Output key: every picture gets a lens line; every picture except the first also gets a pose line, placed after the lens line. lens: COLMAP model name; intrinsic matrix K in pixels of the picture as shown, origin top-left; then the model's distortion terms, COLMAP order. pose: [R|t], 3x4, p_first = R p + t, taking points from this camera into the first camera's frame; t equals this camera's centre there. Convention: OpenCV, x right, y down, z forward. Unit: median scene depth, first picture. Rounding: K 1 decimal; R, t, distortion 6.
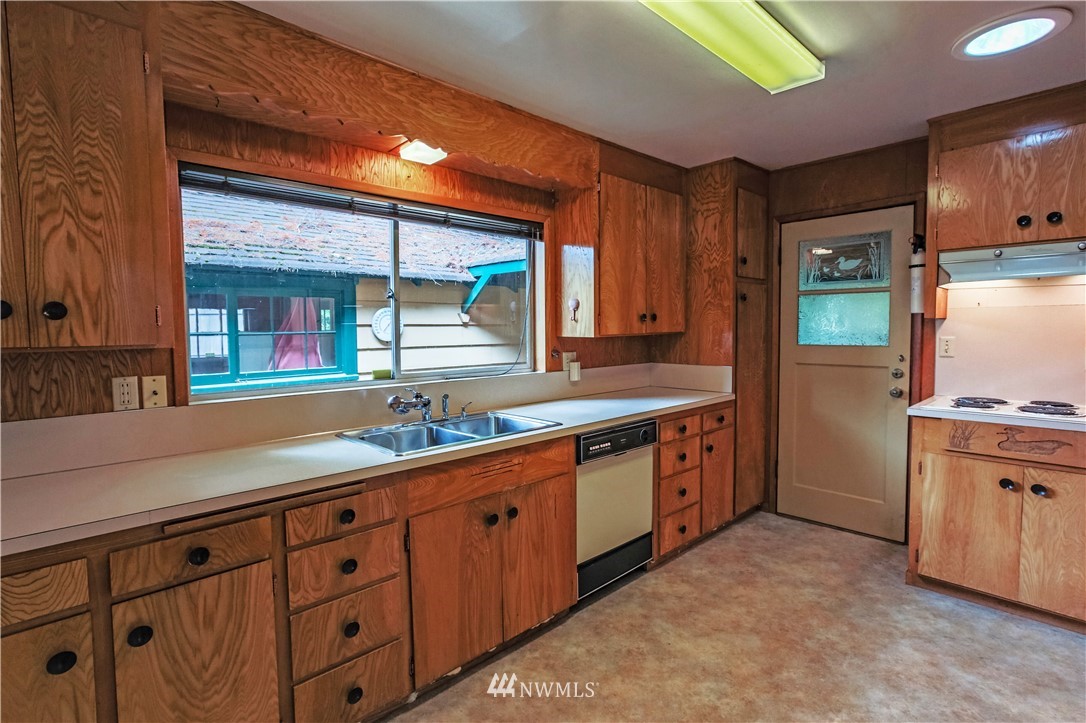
lens RADIAL K [[530.9, 0, 539.8], [0, 530.9, 356.7], [0, 0, 1]] dist [-0.033028, 0.014860]
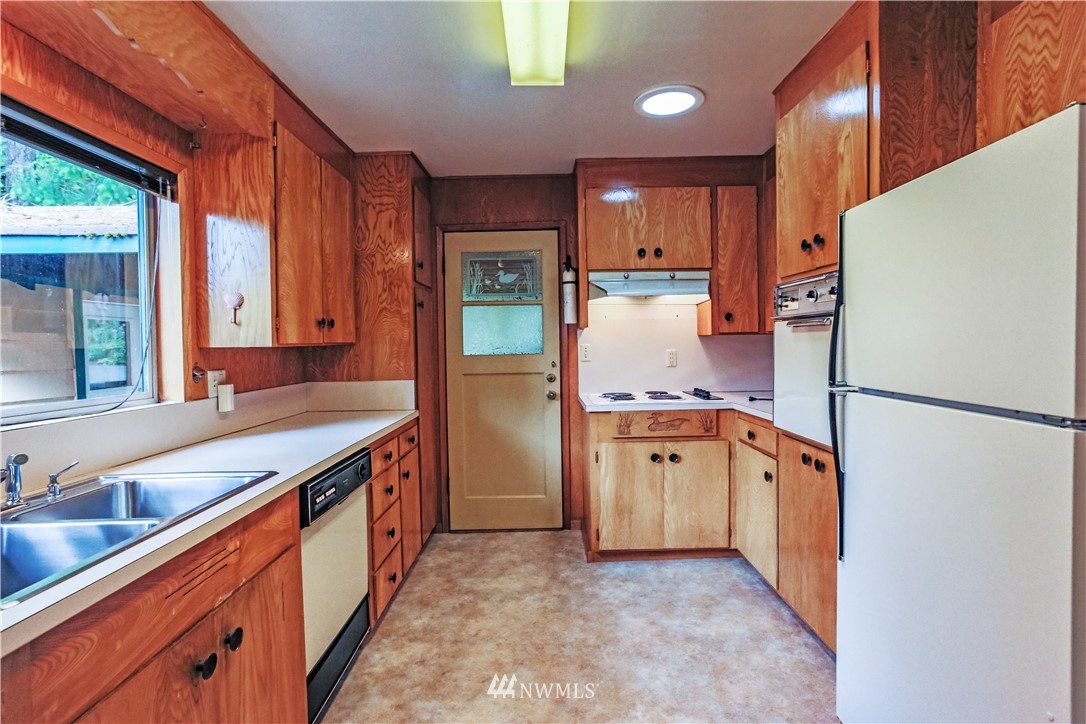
lens RADIAL K [[530.9, 0, 550.0], [0, 530.9, 355.0], [0, 0, 1]] dist [-0.033028, 0.014860]
pose [[0.675750, -0.017109, 0.736932, -0.174906], [0.053910, 0.998200, -0.026259, 0.014076], [-0.735157, 0.057472, 0.675456, 0.255911]]
